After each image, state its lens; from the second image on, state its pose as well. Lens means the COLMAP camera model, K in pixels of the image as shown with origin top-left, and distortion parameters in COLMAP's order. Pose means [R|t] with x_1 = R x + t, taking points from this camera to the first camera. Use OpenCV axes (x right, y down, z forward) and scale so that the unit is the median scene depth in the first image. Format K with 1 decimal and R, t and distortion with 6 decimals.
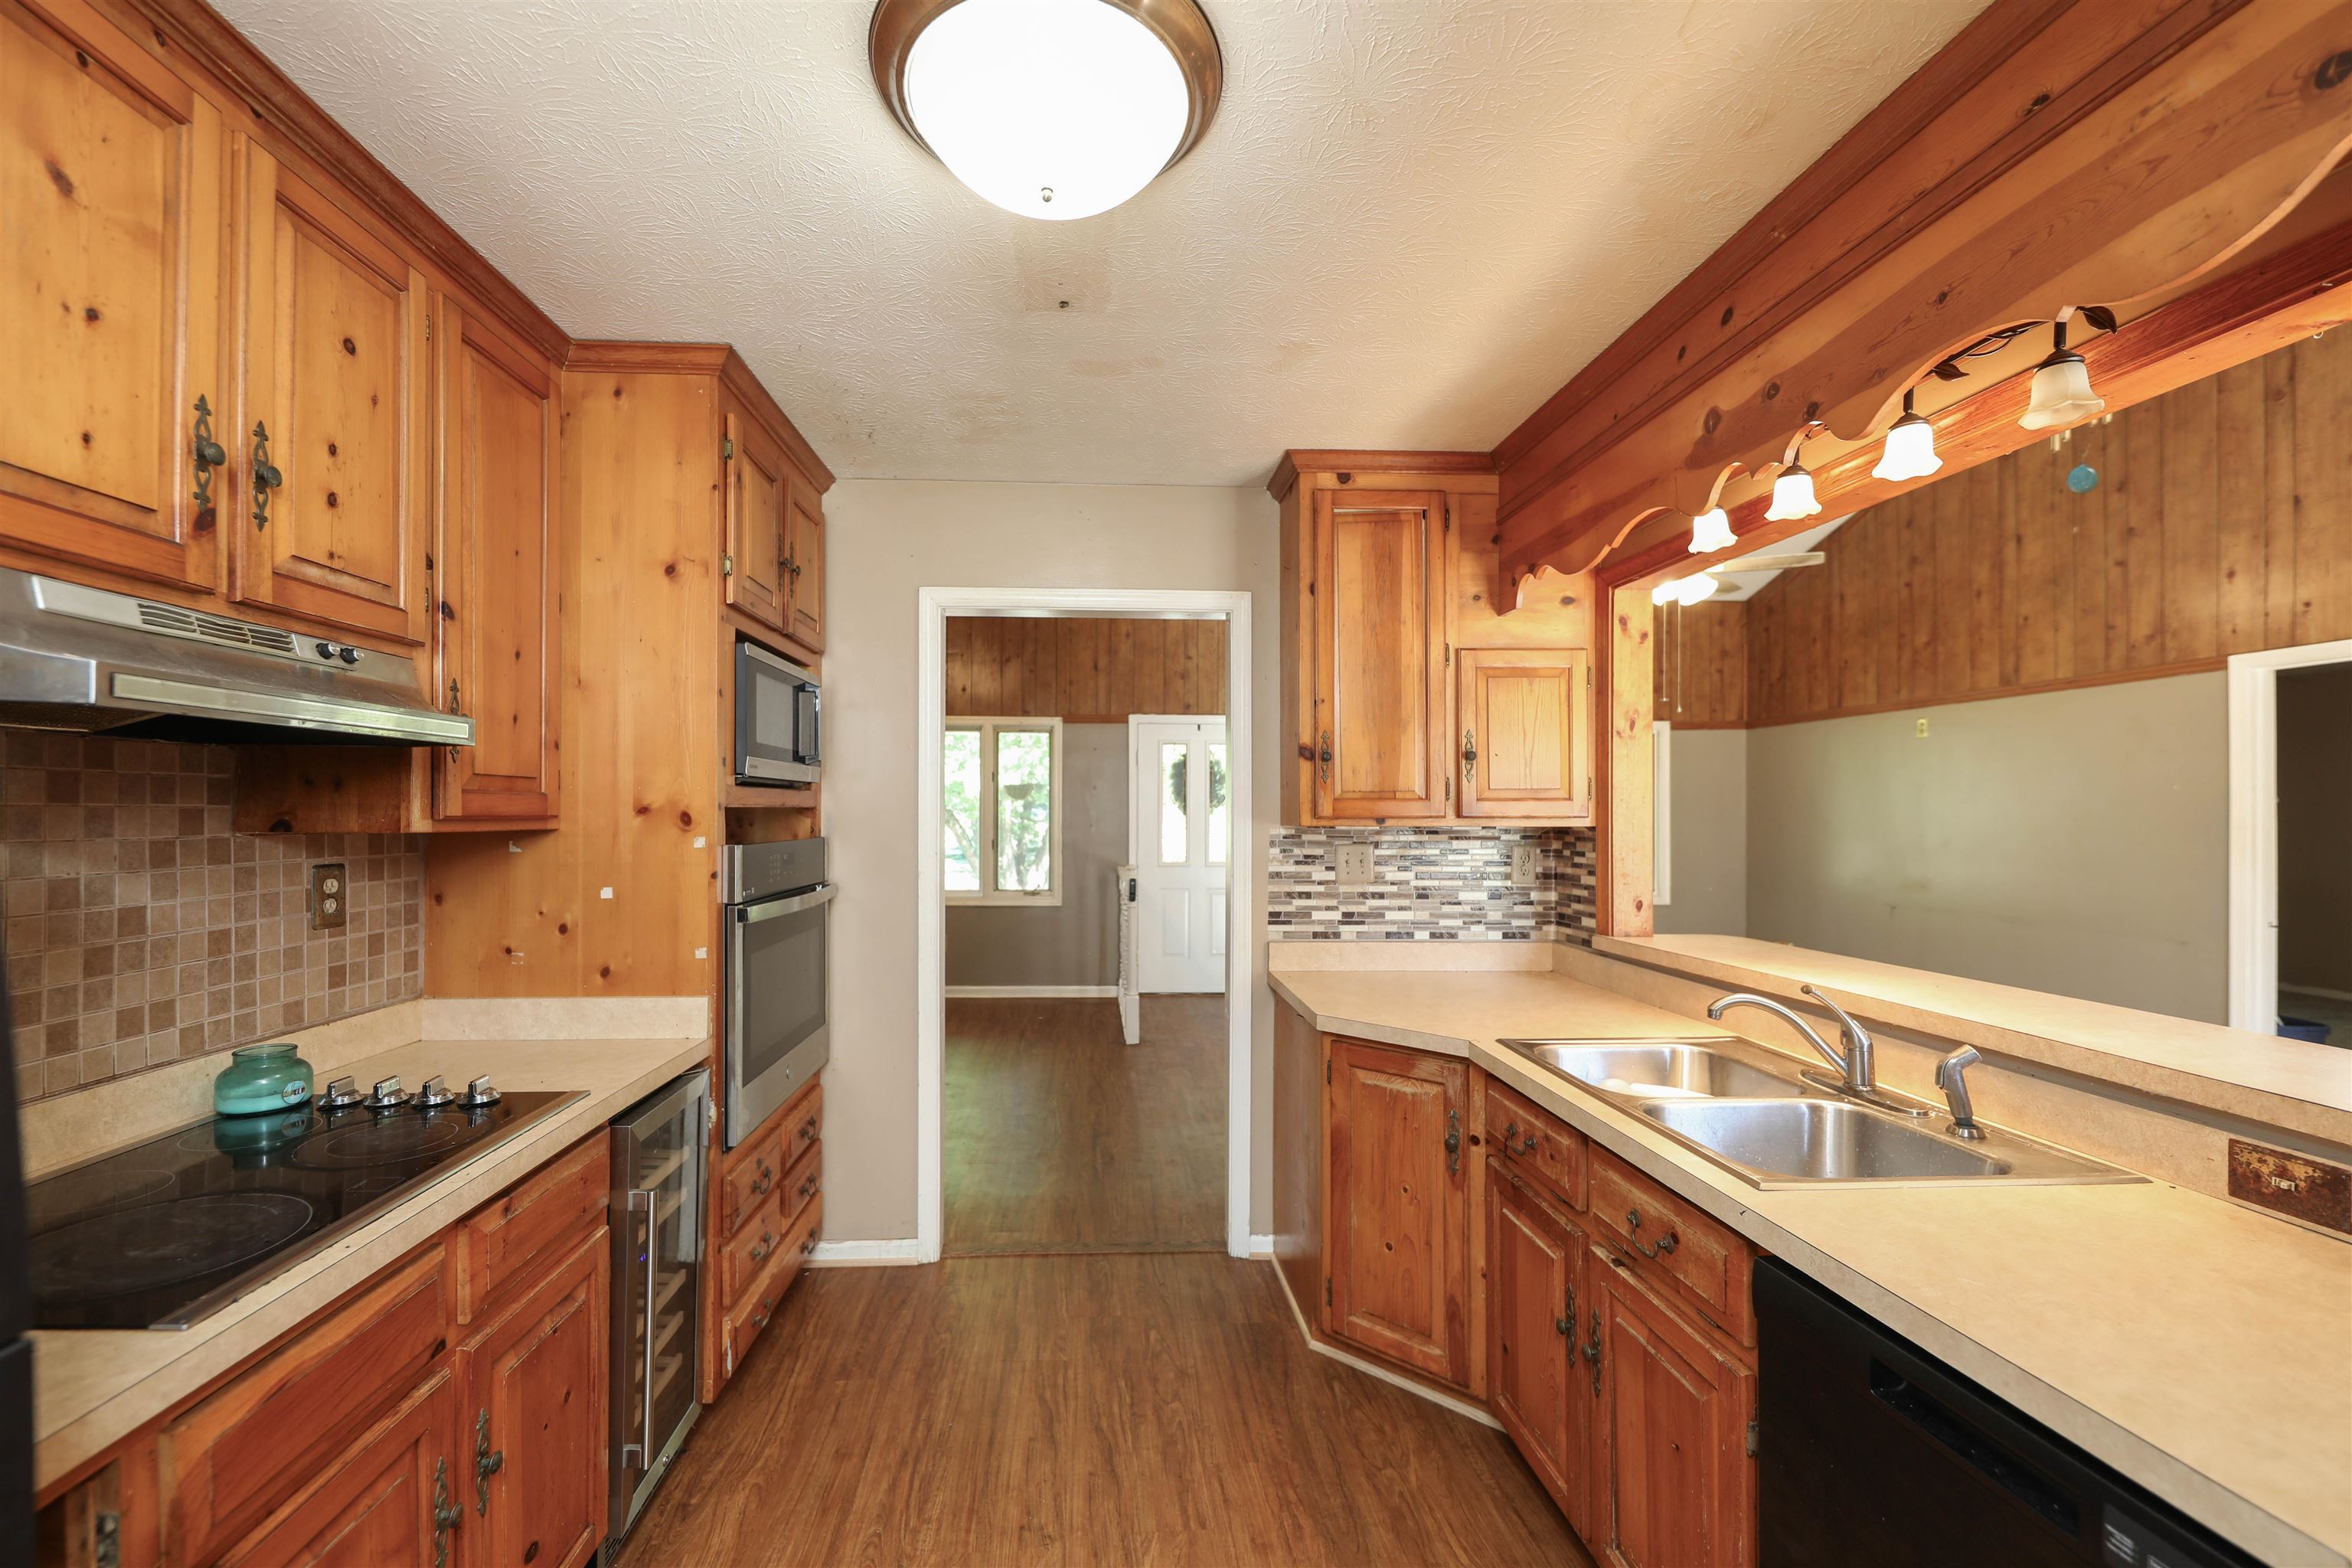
lens RADIAL K [[951.8, 0, 1164.6], [0, 951.8, 812.7], [0, 0, 1]] dist [0.013174, -0.010979]
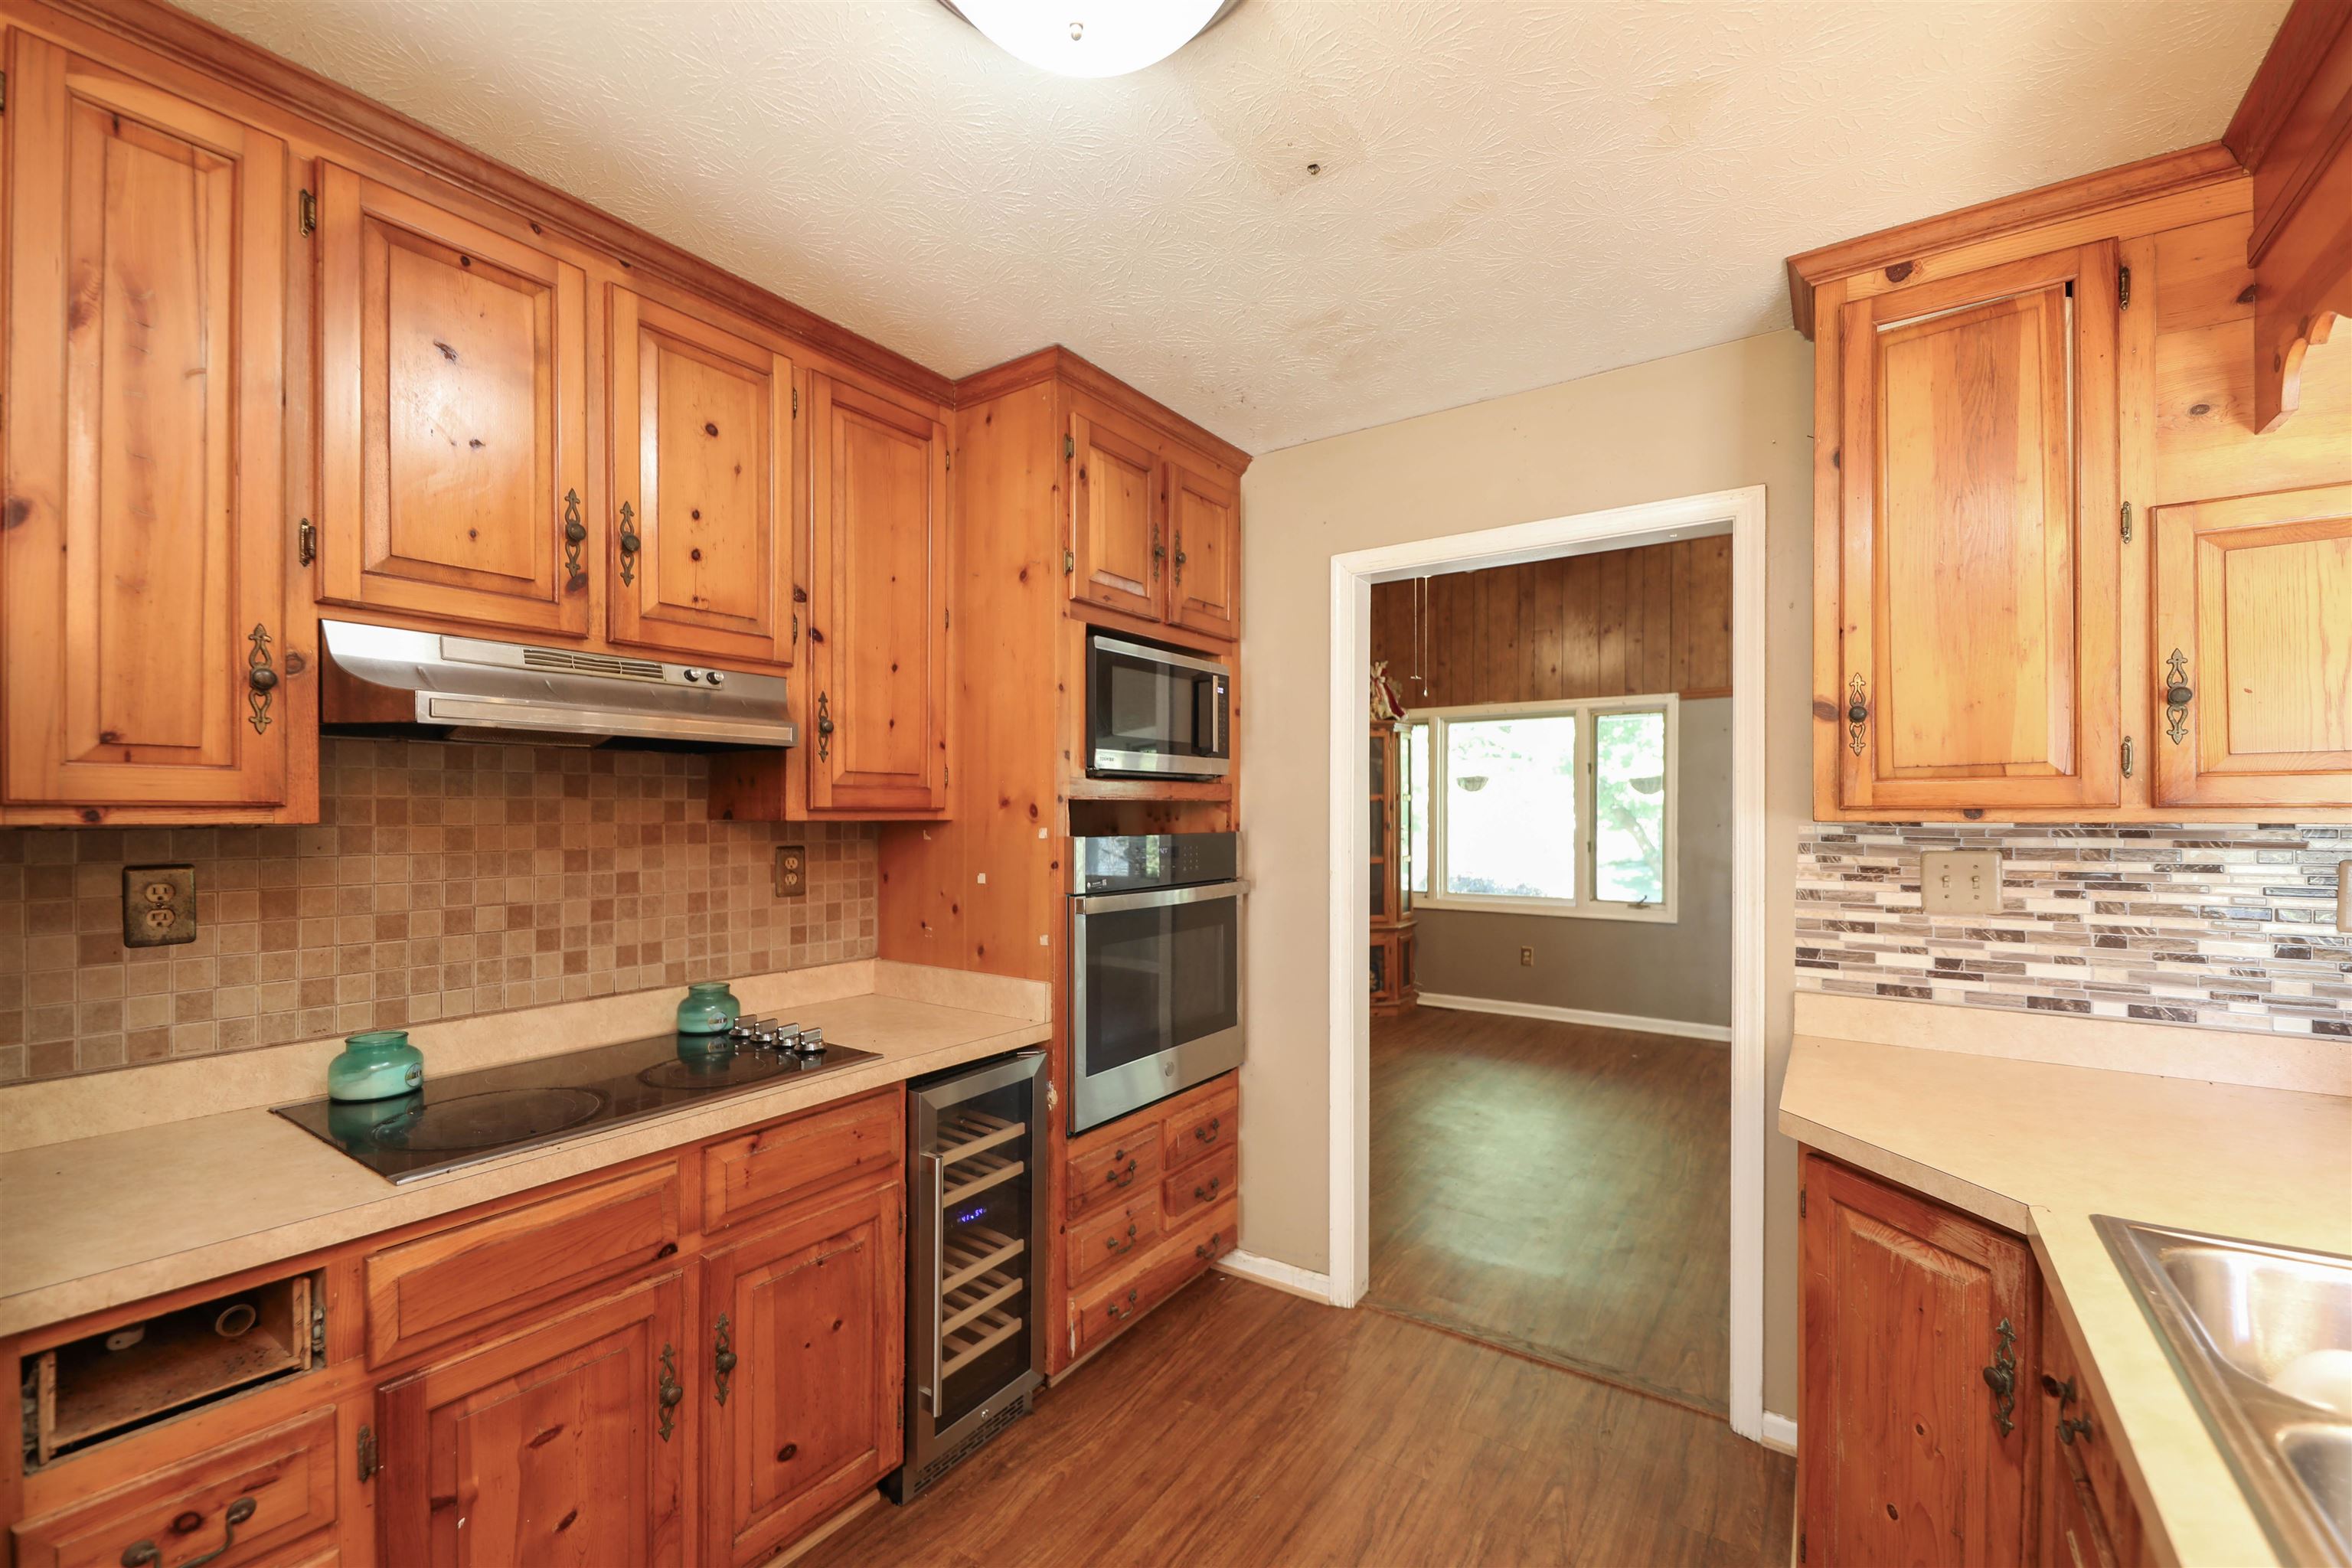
lens RADIAL K [[984.8, 0, 1188.2], [0, 984.8, 816.2], [0, 0, 1]] dist [0.011747, -0.008833]
pose [[0.785001, -0.000639, -0.619494, 0.294297], [0.002293, 0.999996, 0.001875, 0.010804], [0.619491, -0.002892, 0.784999, 0.249277]]
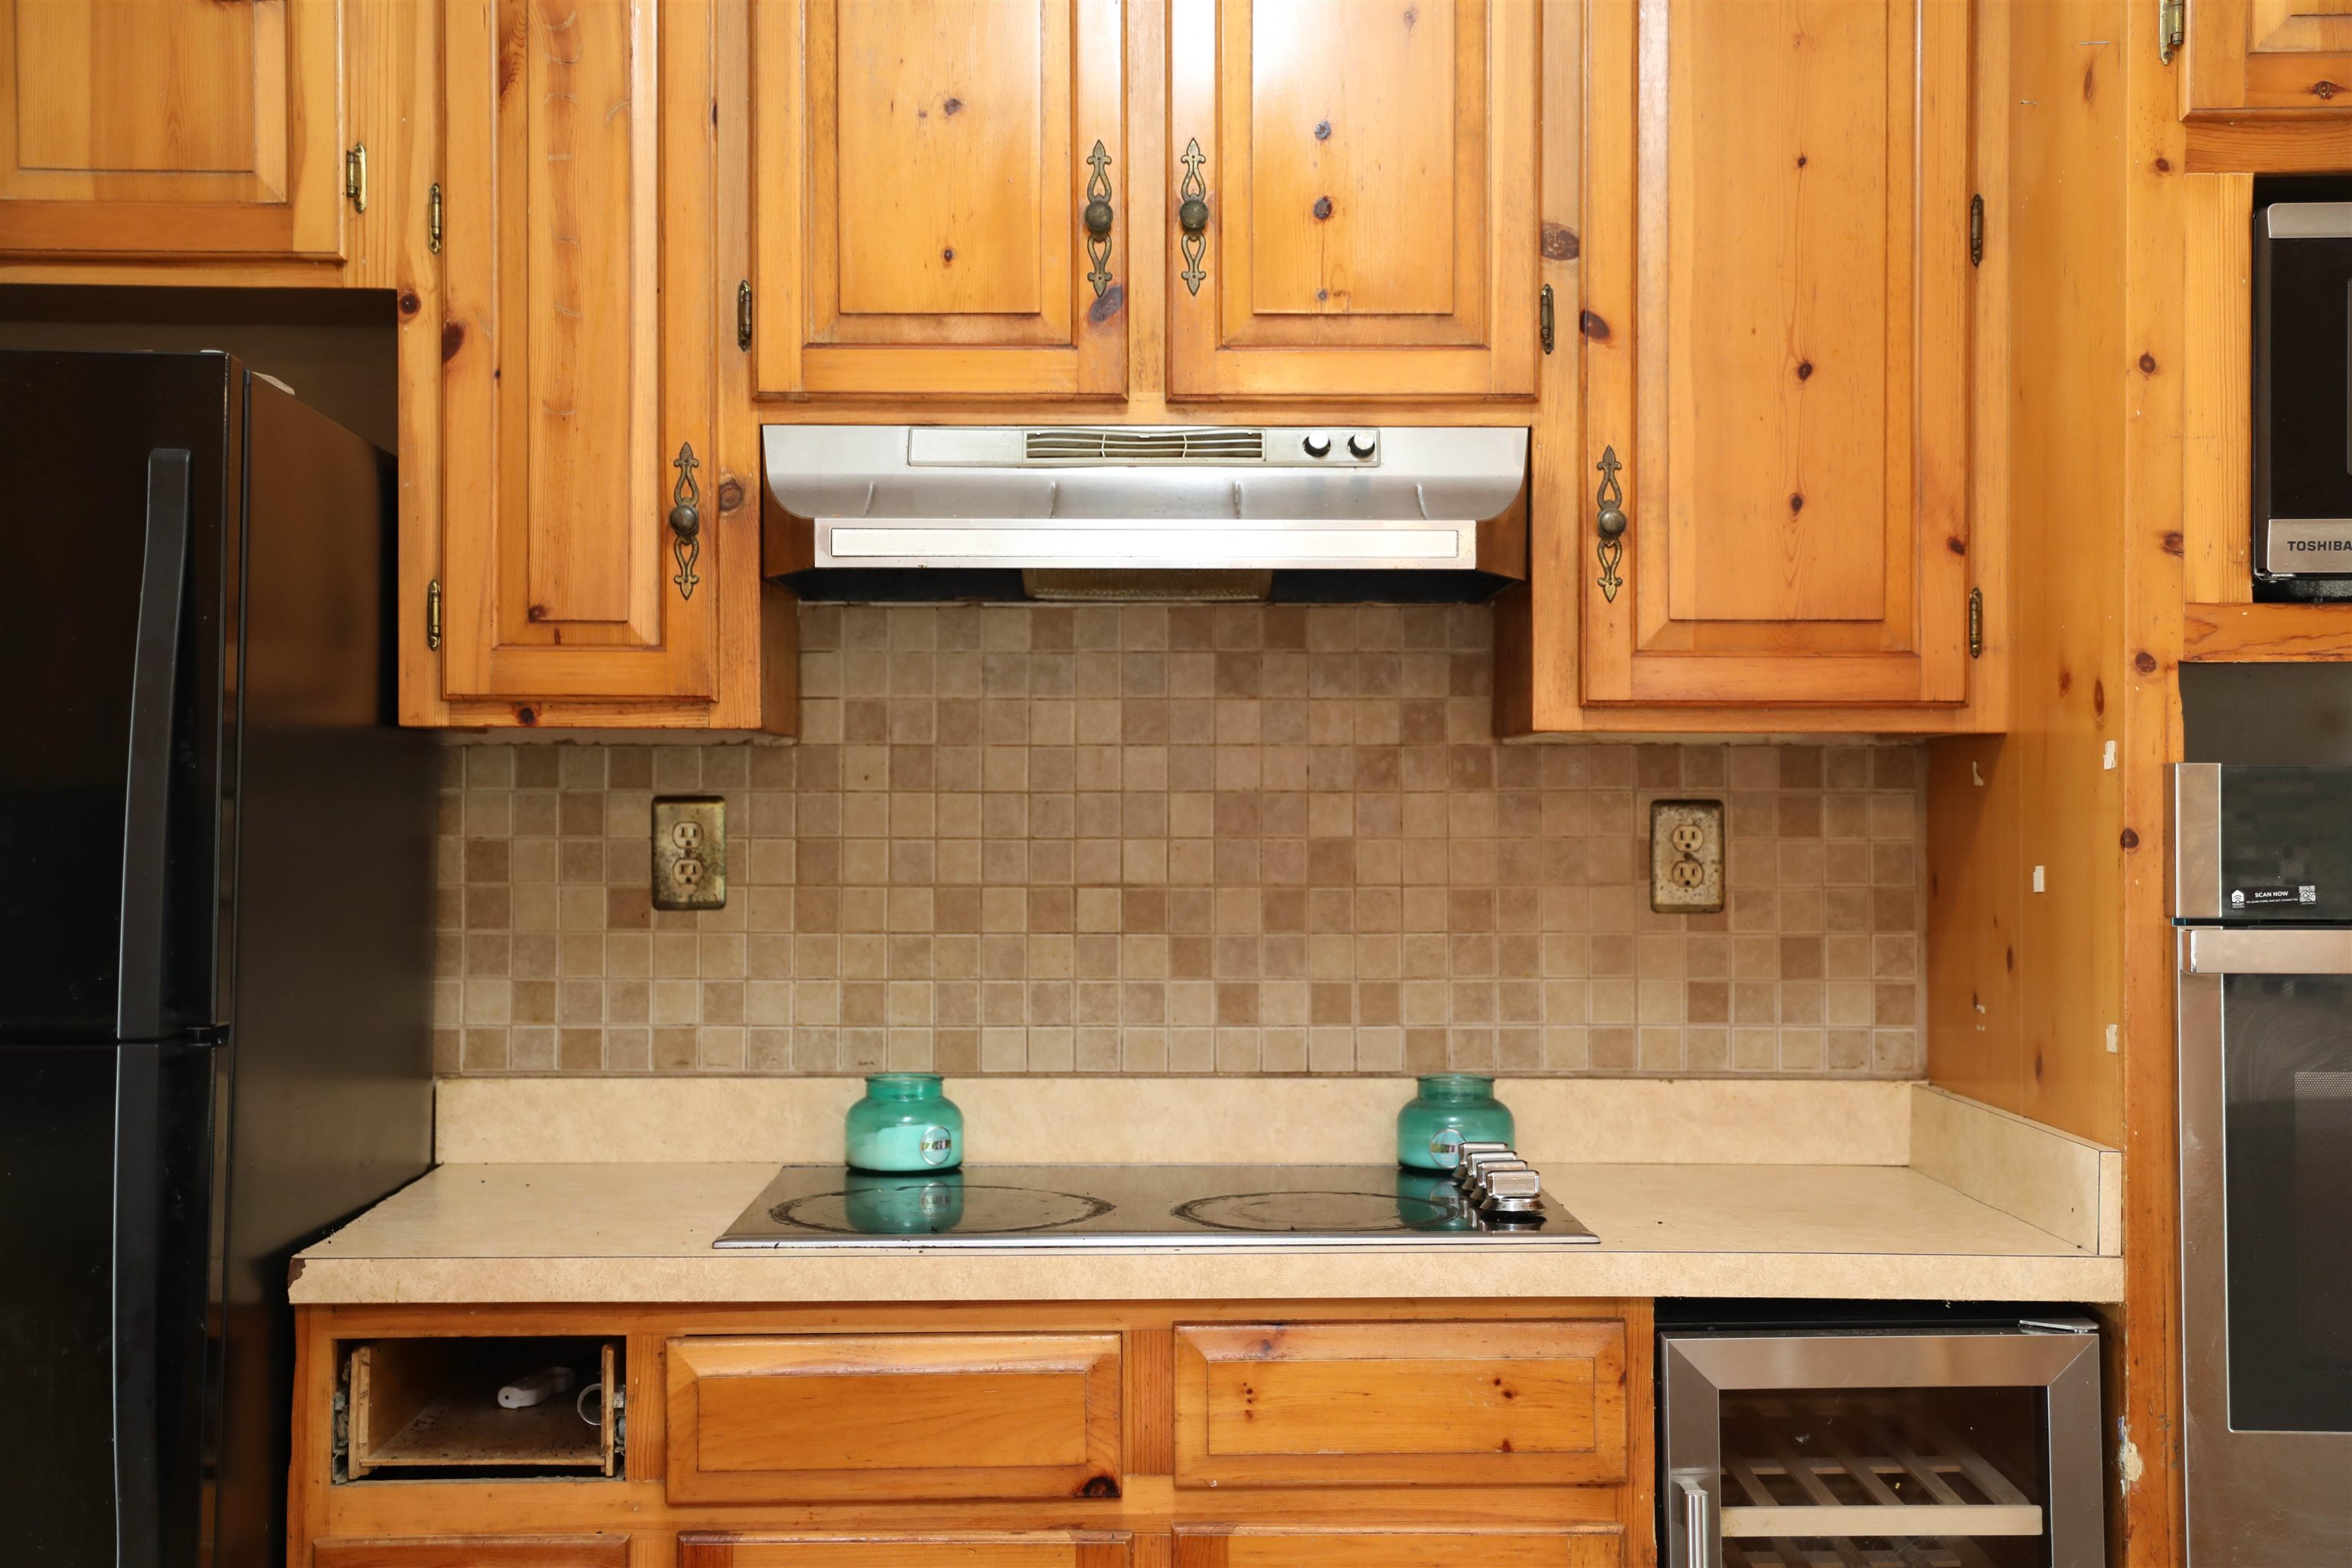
lens RADIAL K [[2927.1, 0, 1176.0], [0, 2927.1, 784.0], [0, 0, 1]] dist [0.063292, 0.007841]
pose [[-0.070790, -0.018589, -0.997318, 0.729701], [-0.001637, 0.999827, -0.018520, 0.064628], [0.997490, 0.000322, -0.070808, 0.685899]]
